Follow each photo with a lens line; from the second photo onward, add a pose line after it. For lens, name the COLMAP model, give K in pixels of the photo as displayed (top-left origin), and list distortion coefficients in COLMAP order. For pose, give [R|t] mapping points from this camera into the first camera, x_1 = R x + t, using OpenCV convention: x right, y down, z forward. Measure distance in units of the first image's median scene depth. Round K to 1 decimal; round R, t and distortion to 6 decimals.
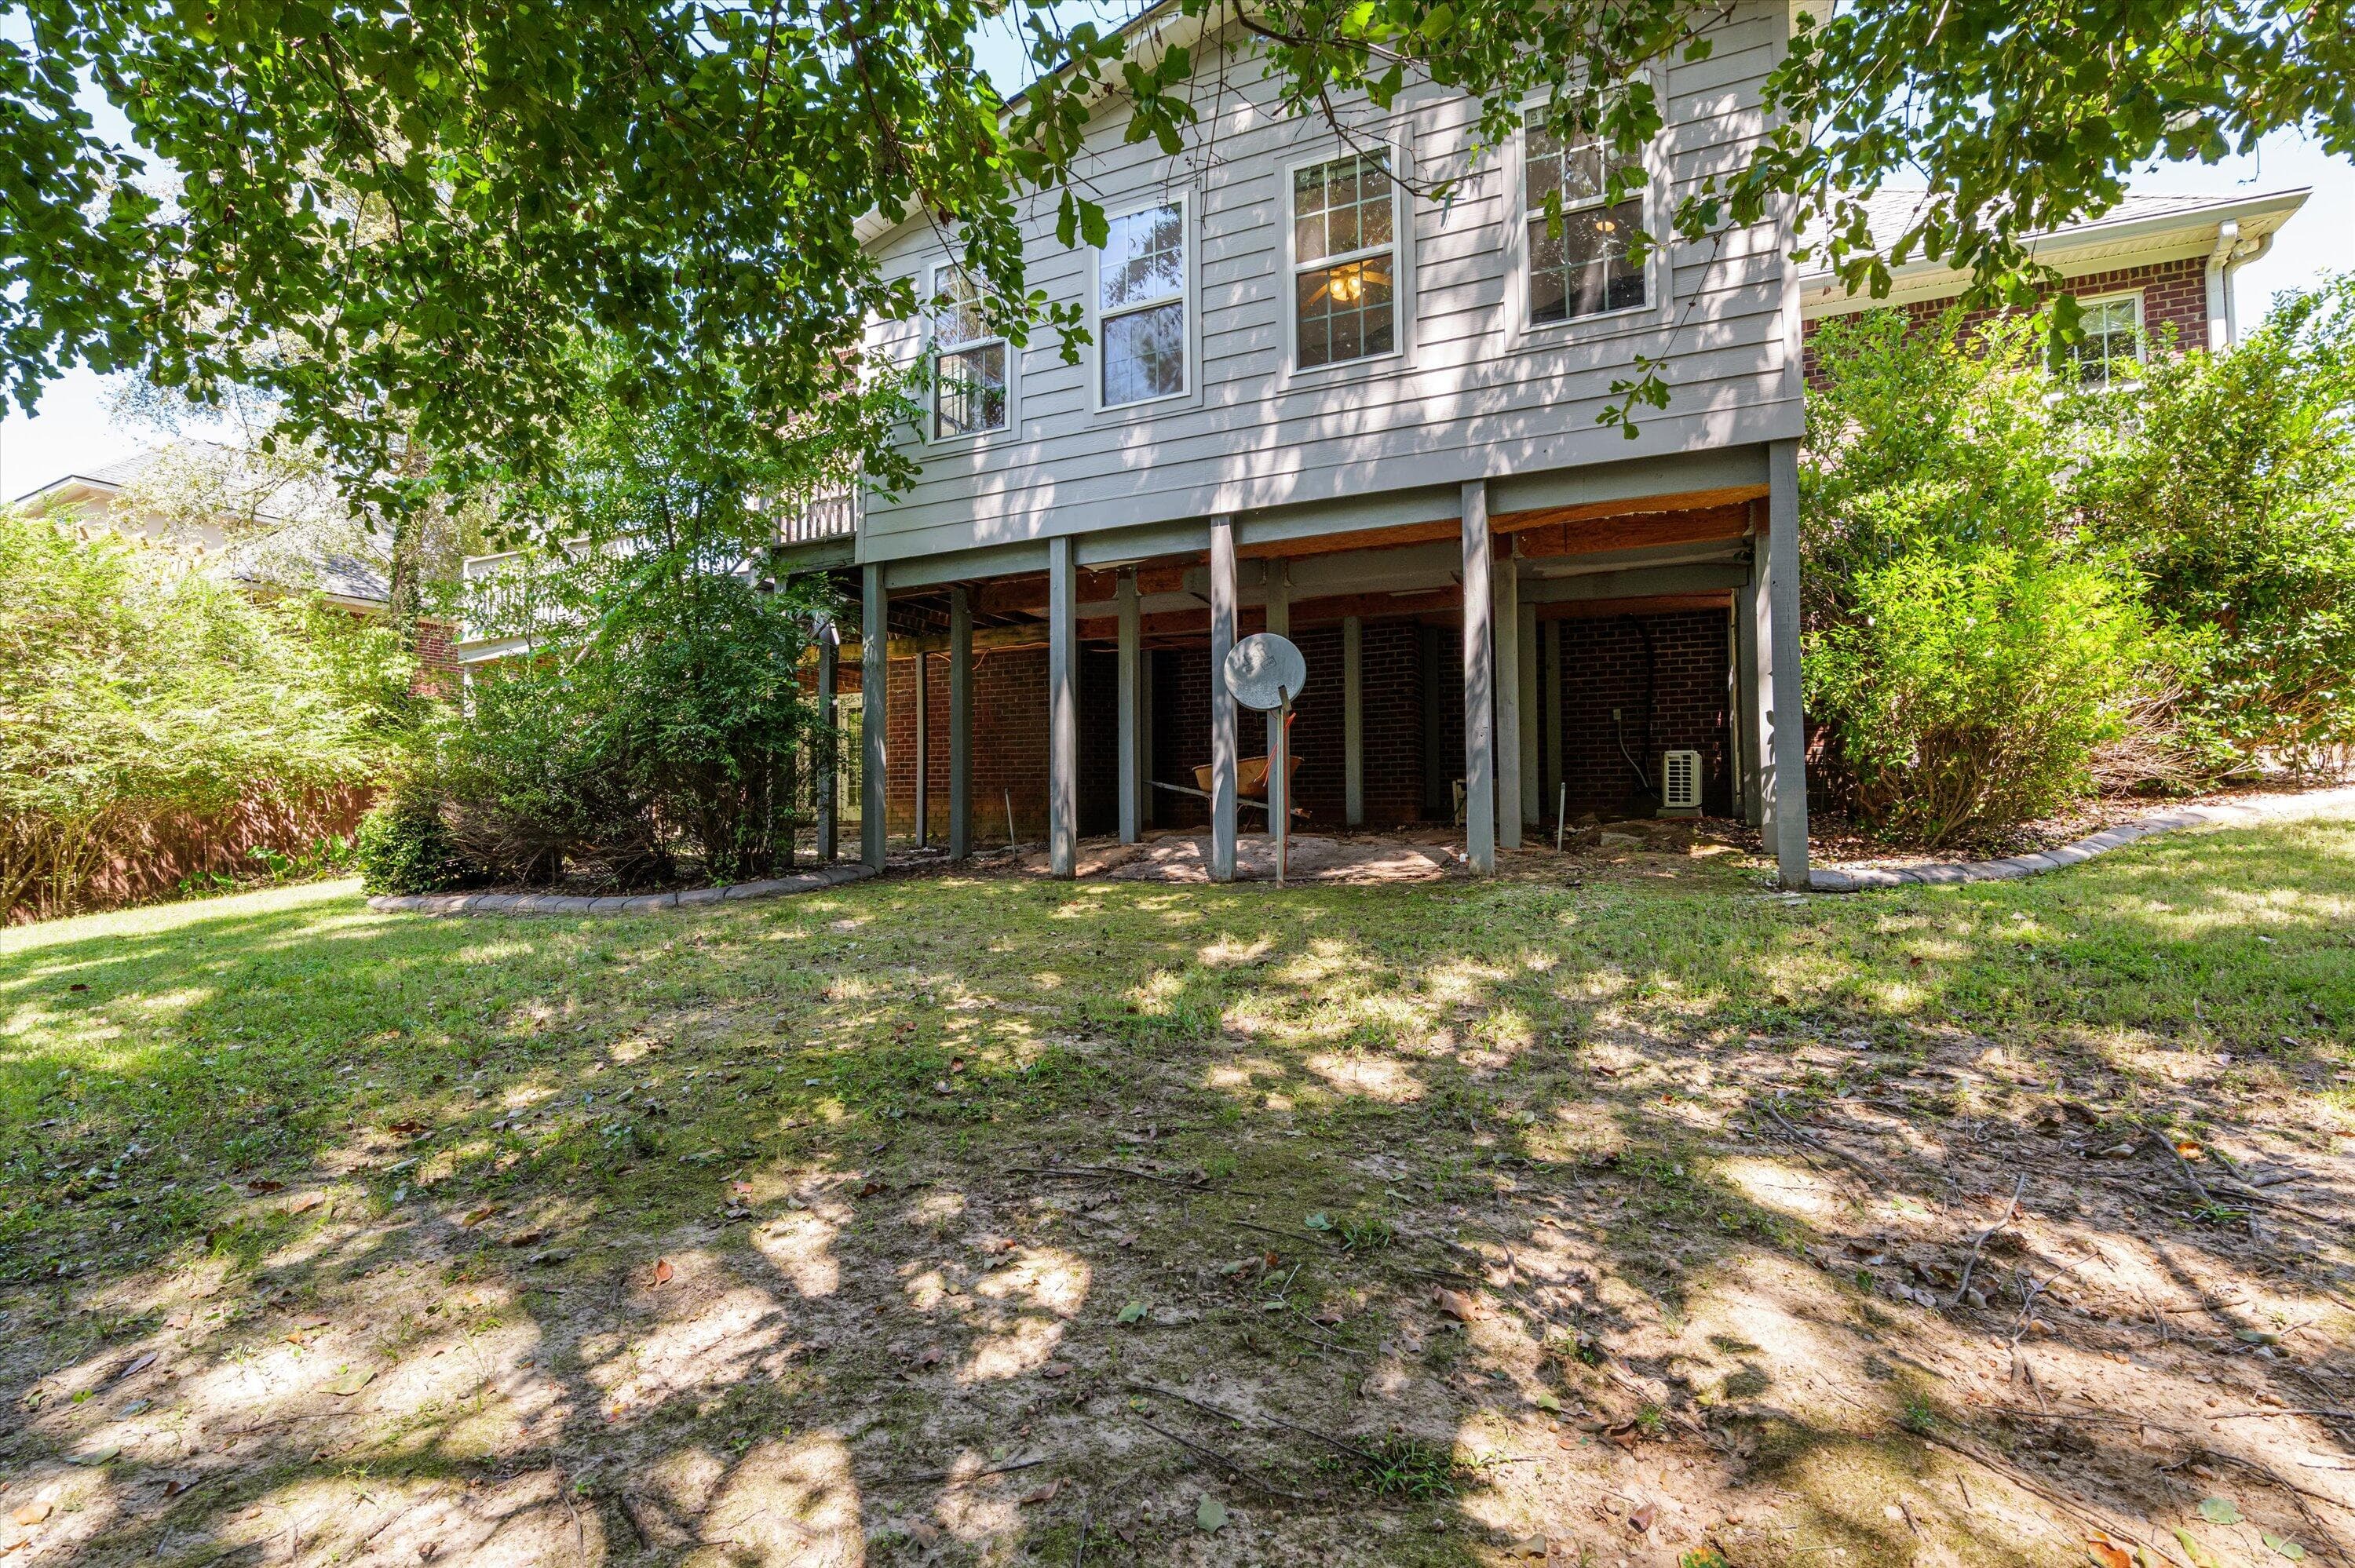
lens RADIAL K [[1083.3, 0, 1185.7], [0, 1083.3, 797.2], [0, 0, 1]] dist [-0.003121, 0.000003]
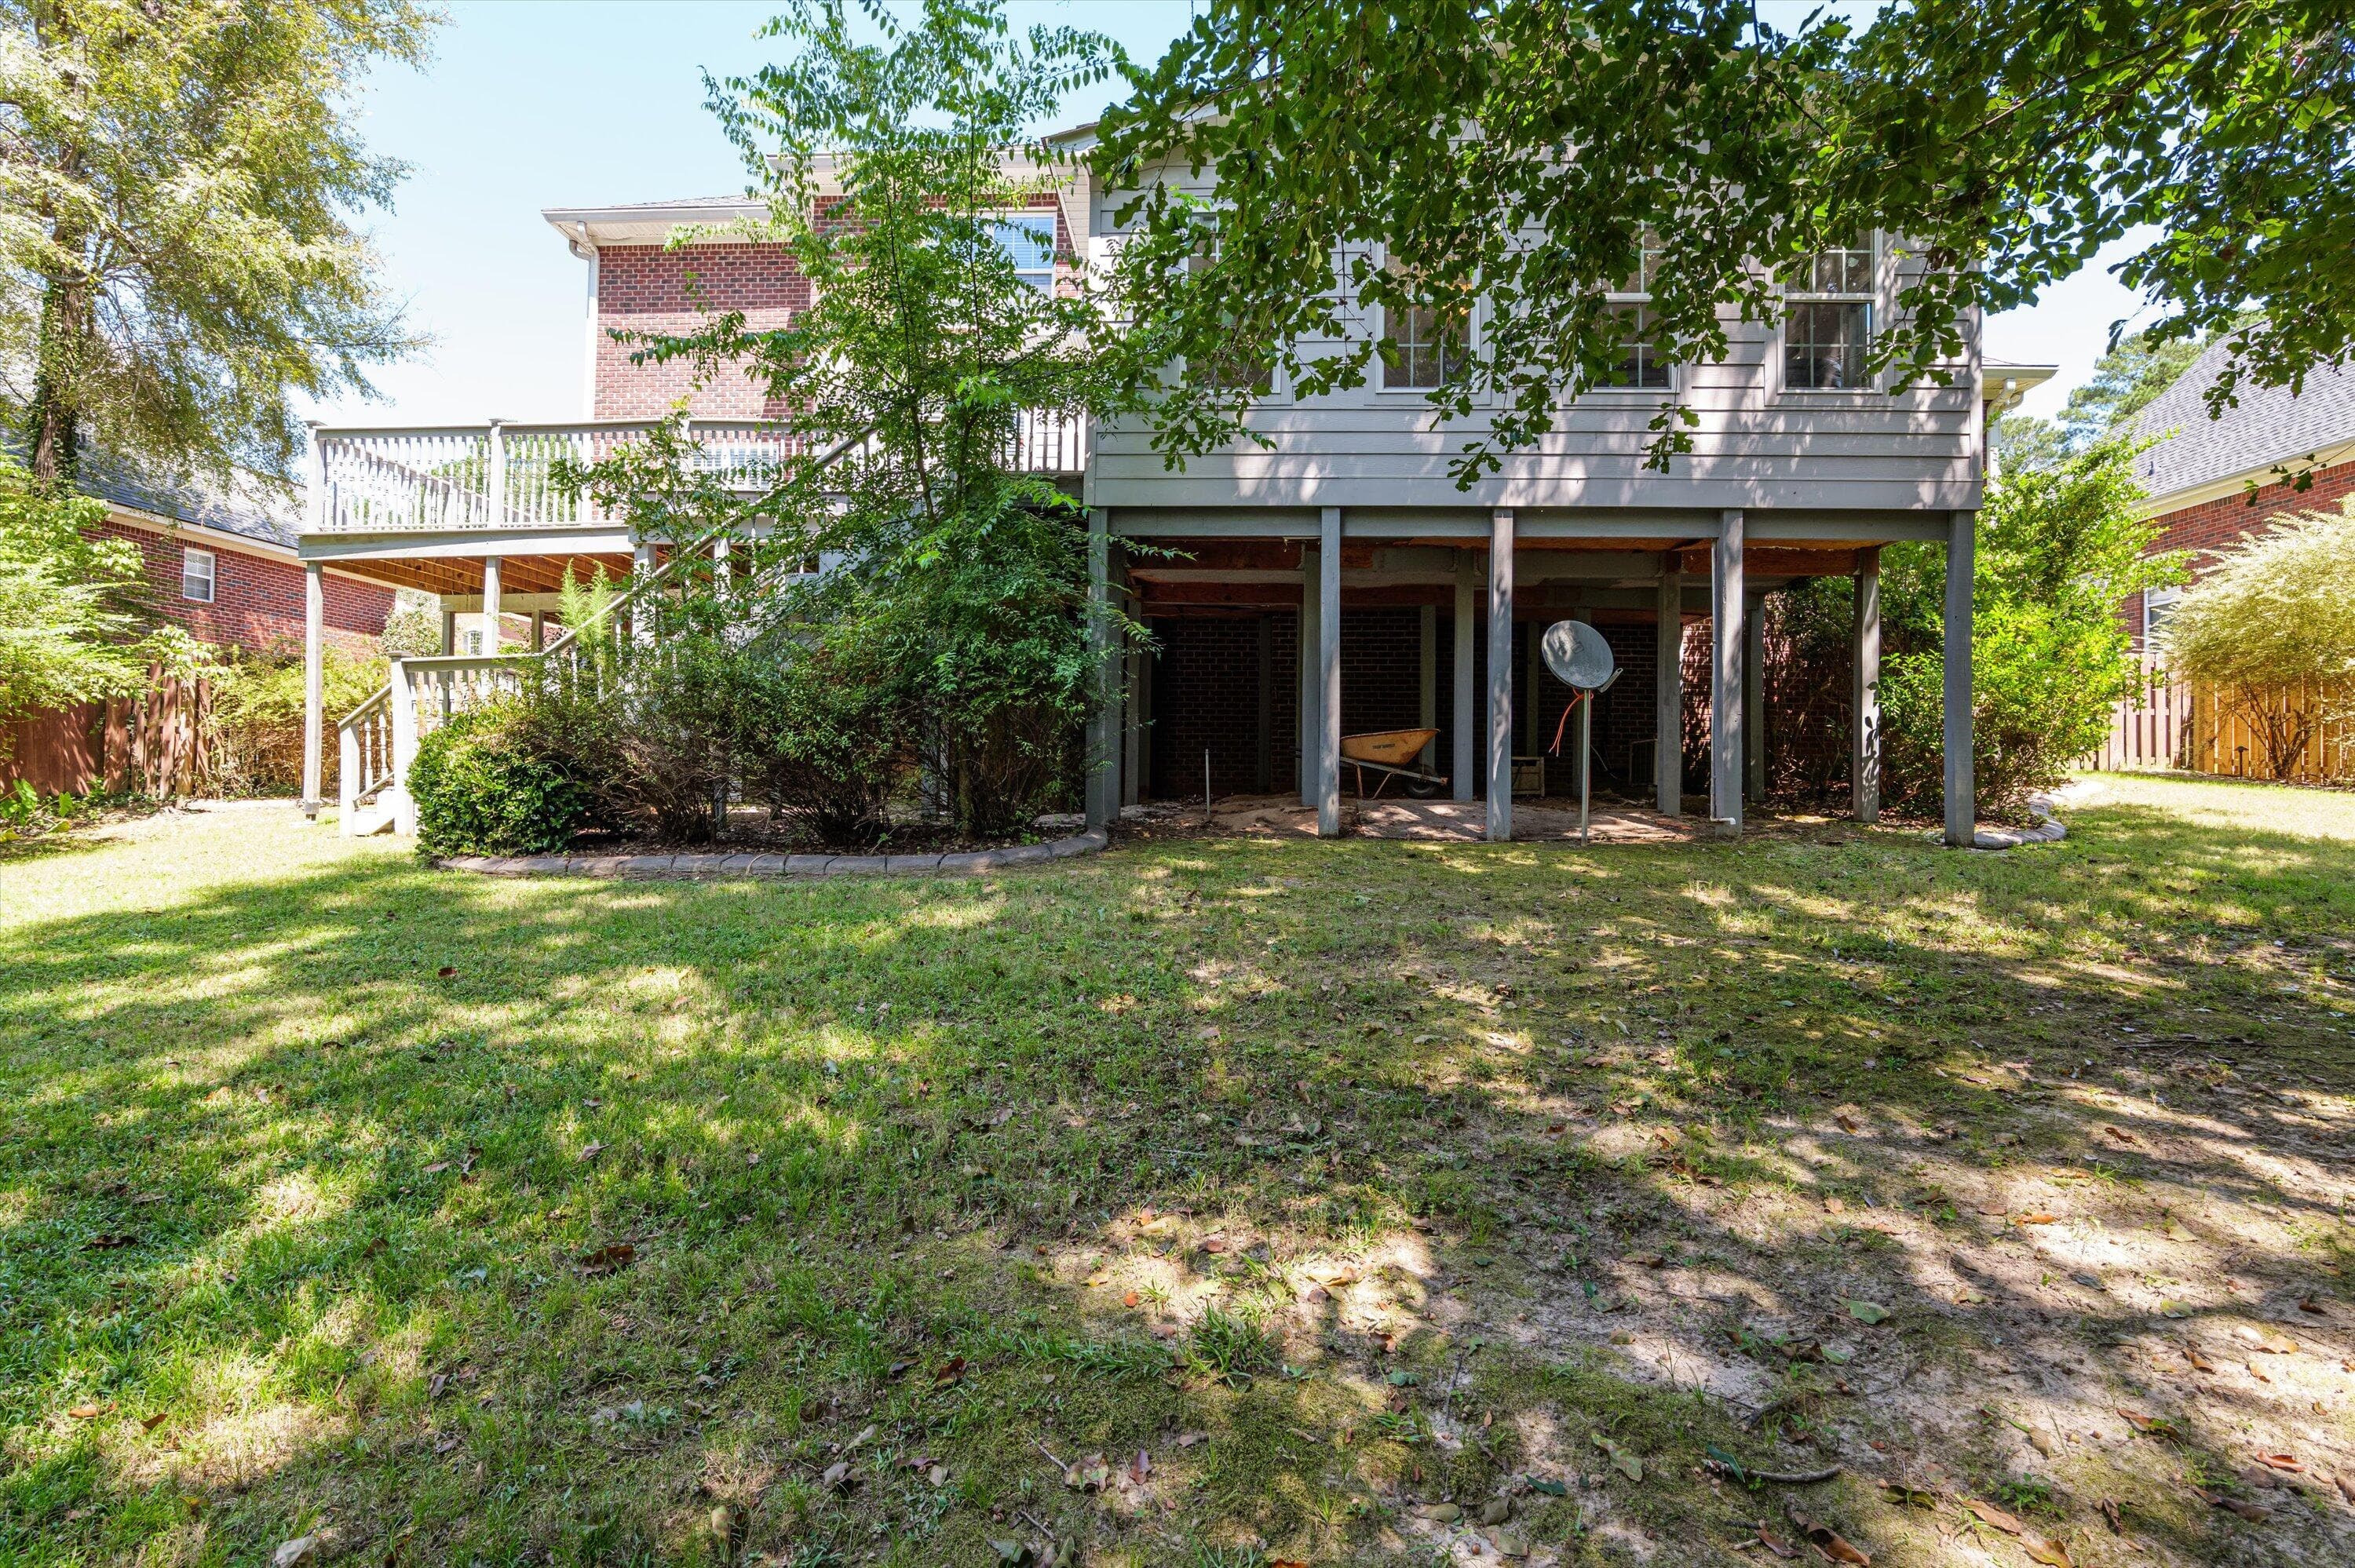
lens RADIAL K [[1083.3, 0, 1185.7], [0, 1083.3, 797.2], [0, 0, 1]] dist [-0.003121, 0.000003]
pose [[0.923514, 0.021634, 0.382955, -0.679797], [-0.030333, 0.999400, 0.016691, 0.023656], [-0.382364, -0.027030, 0.923616, 0.103325]]
